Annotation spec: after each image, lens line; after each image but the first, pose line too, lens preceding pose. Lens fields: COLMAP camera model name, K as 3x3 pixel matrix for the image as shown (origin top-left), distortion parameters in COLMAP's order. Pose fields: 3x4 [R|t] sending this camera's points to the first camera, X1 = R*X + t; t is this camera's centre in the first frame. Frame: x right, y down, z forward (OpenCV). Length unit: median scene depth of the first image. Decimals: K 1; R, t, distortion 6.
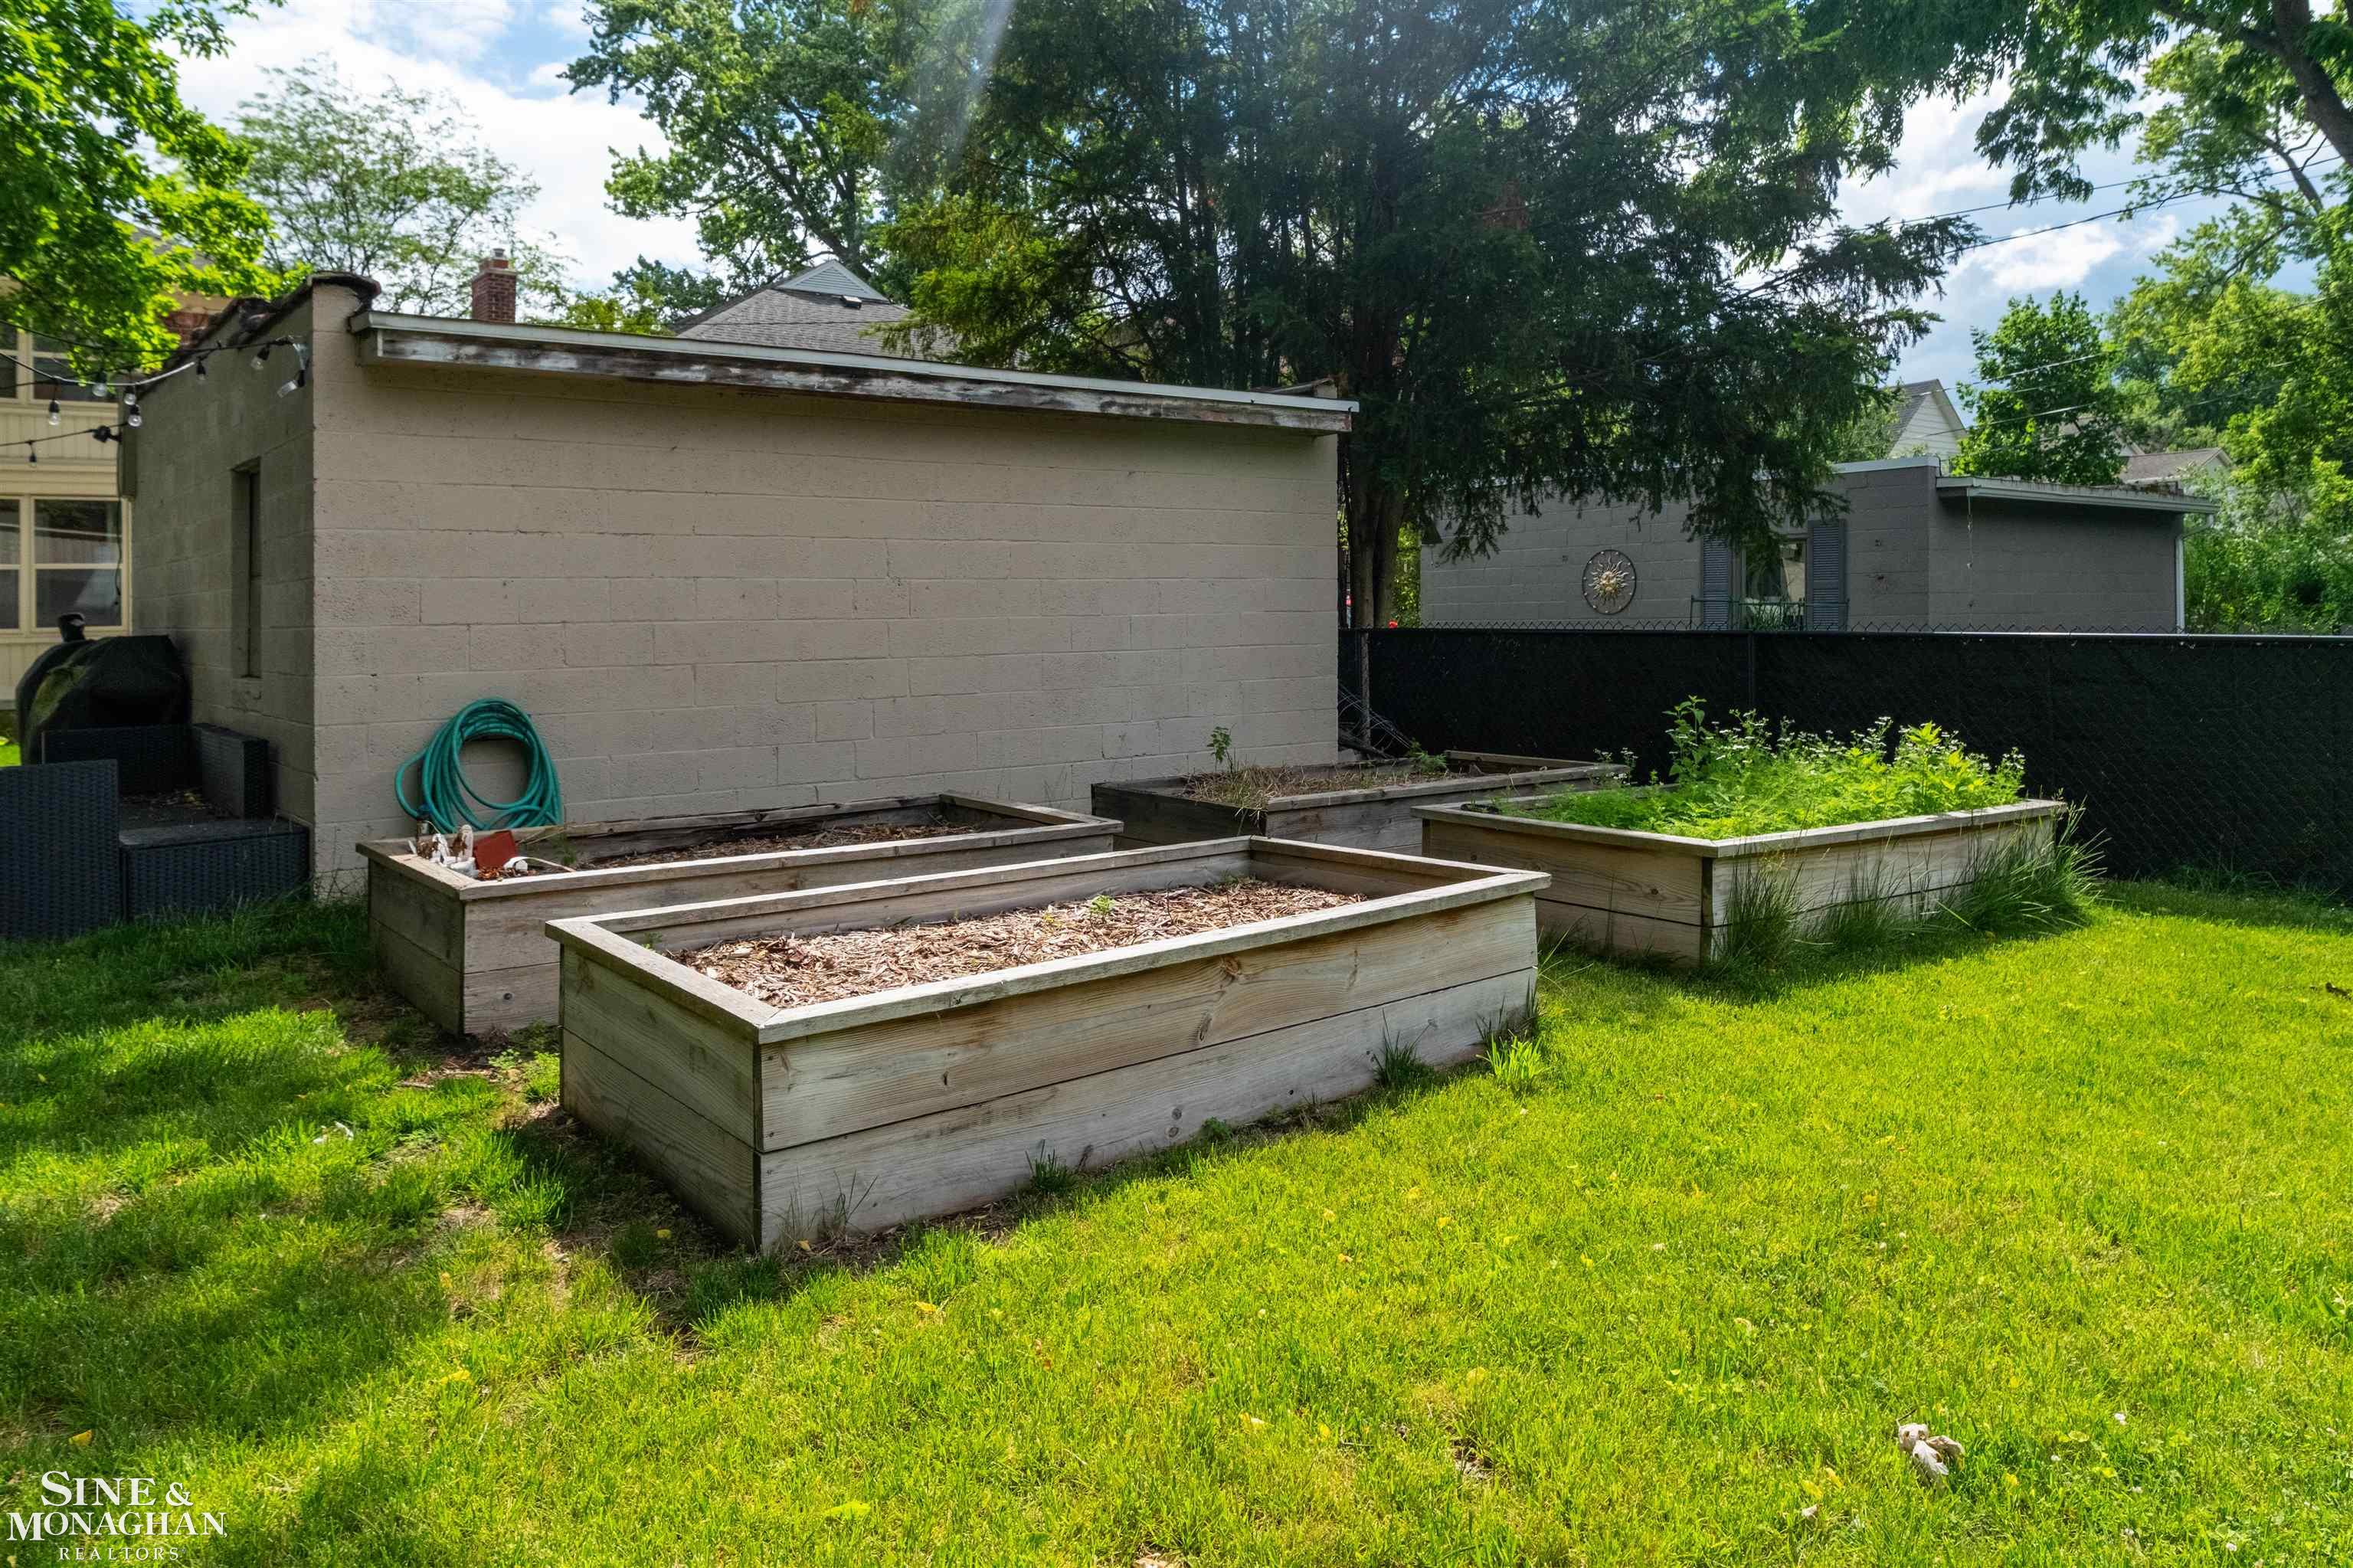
lens RADIAL K [[1633.8, 0, 1173.5], [0, 1633.8, 755.7], [0, 0, 1]] dist [-0.001499, -0.000253]
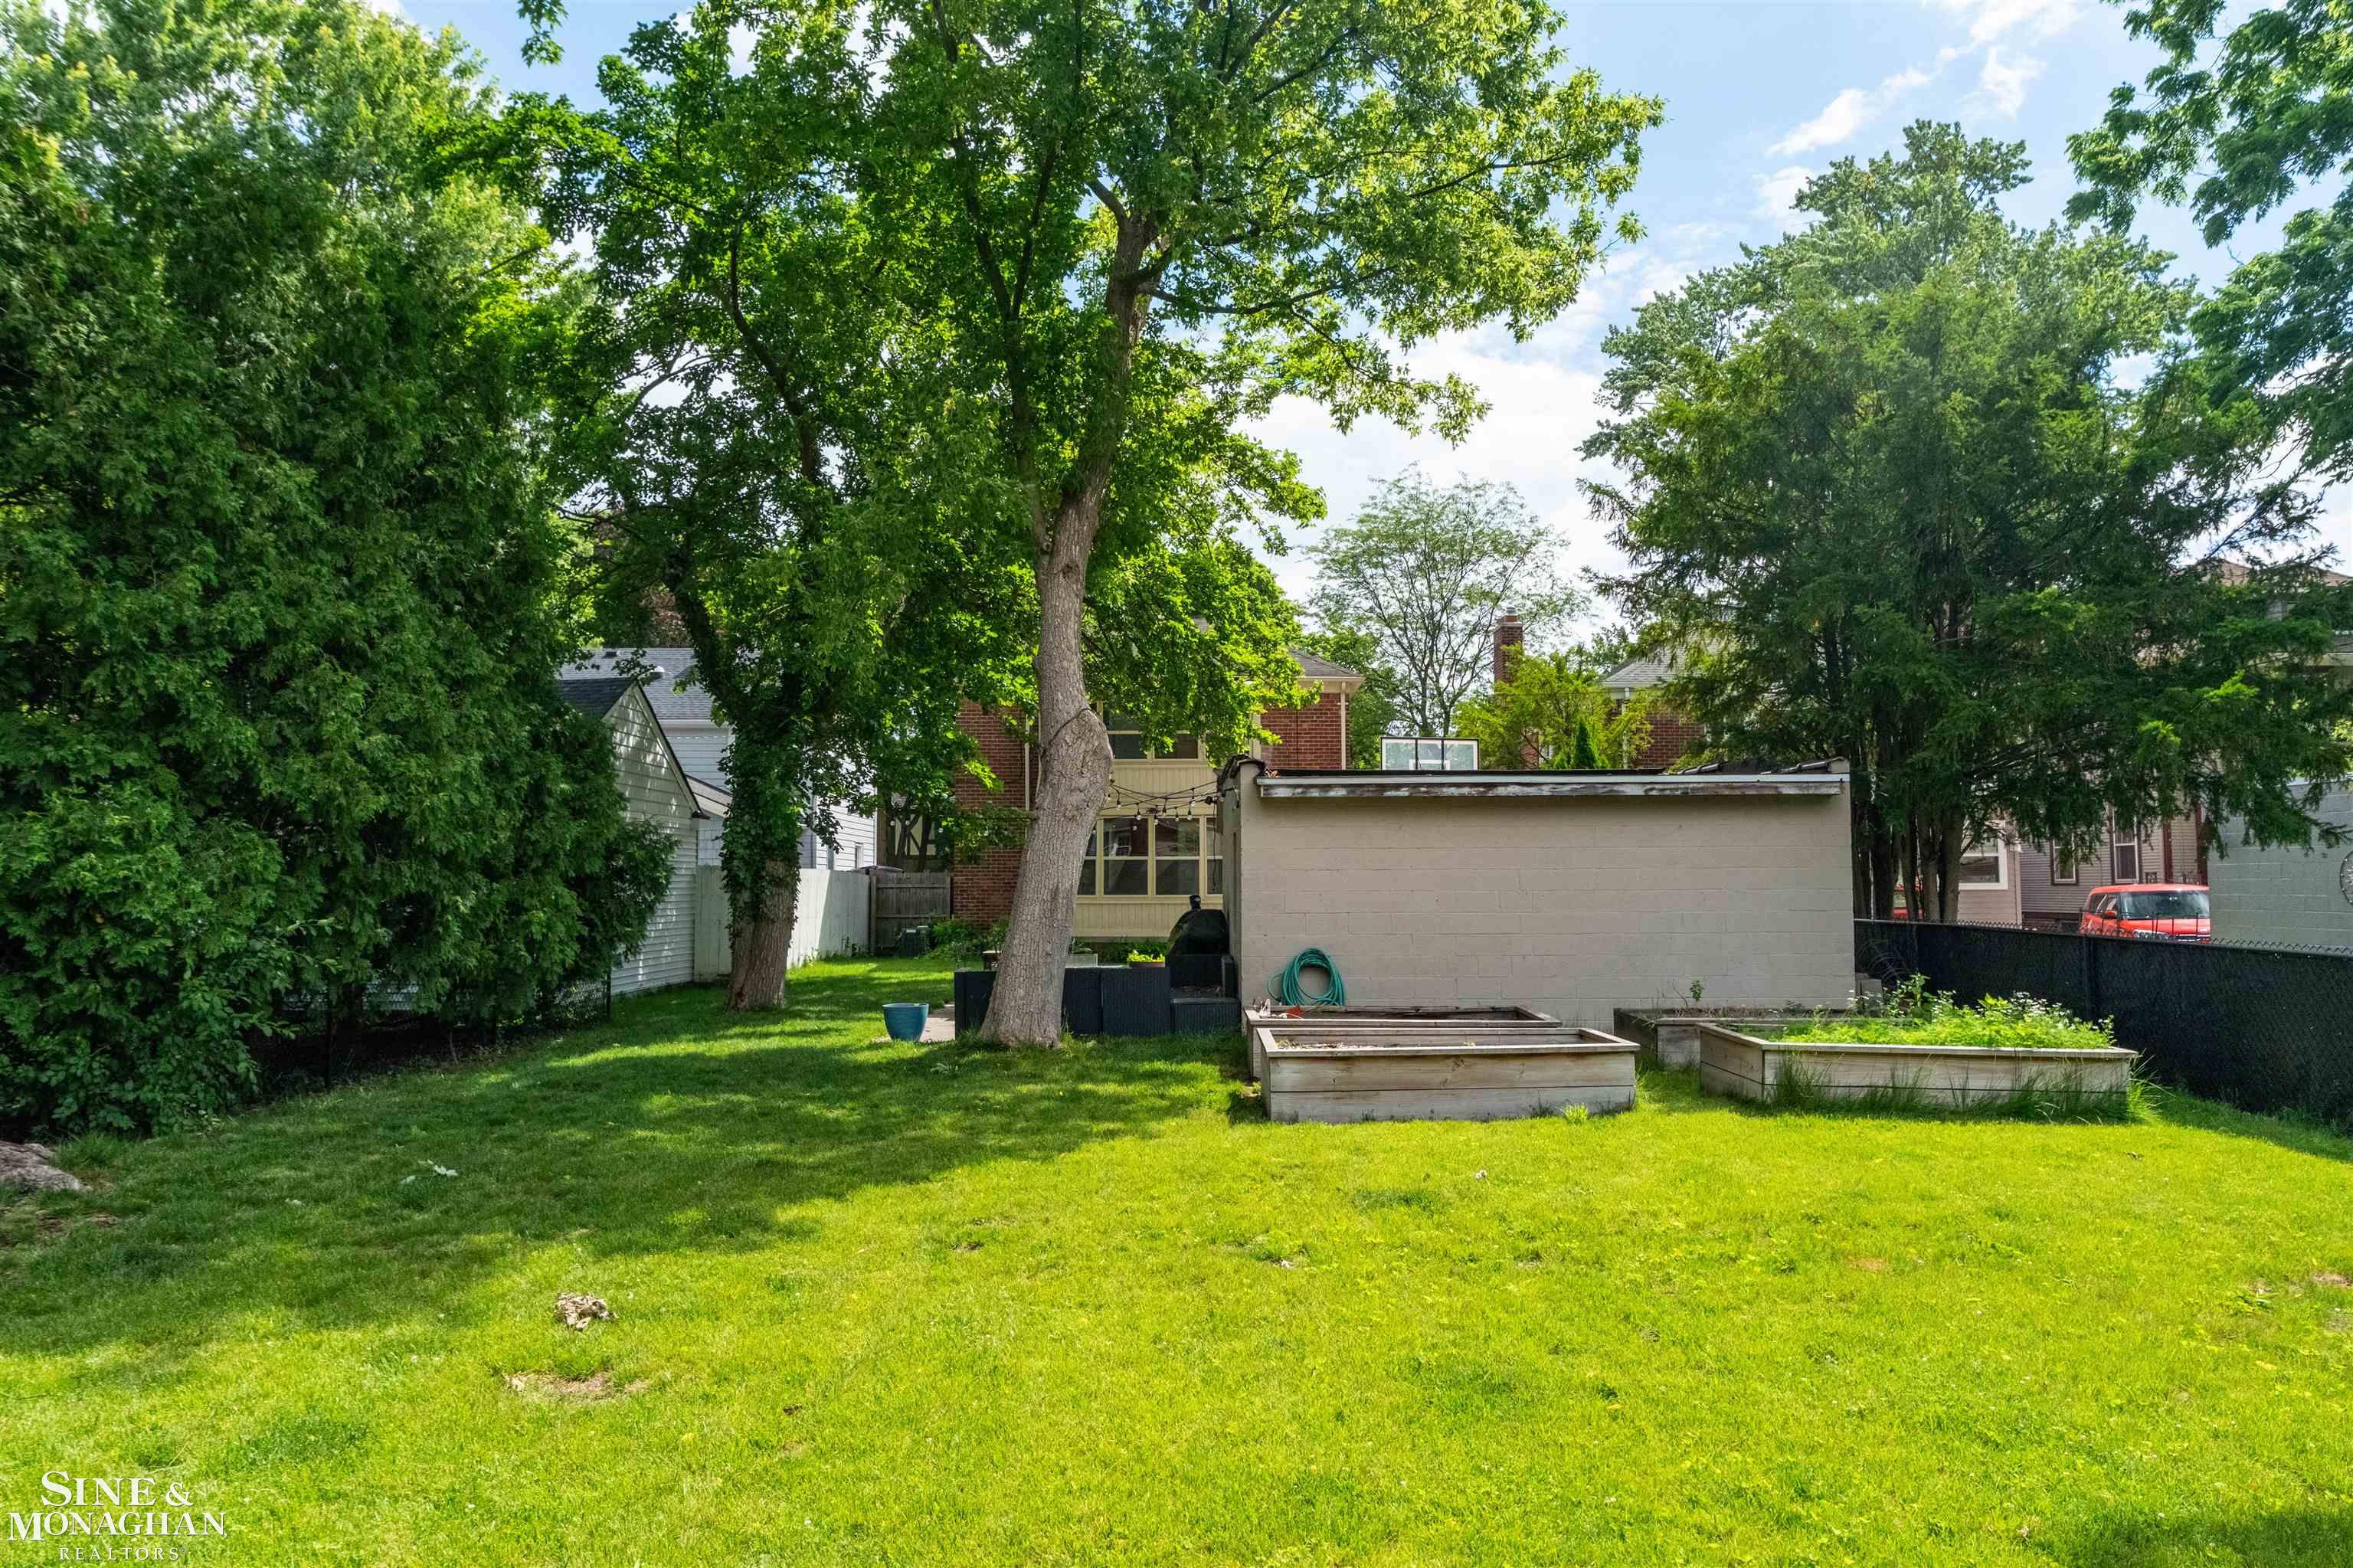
lens RADIAL K [[1633.8, 0, 1173.5], [0, 1633.8, 755.7], [0, 0, 1]] dist [-0.001499, -0.000253]
pose [[0.794095, -0.032771, -0.606910, 0.701559], [-0.061585, 0.989068, -0.133985, 0.014448], [0.604666, 0.143773, 0.783395, -0.767625]]
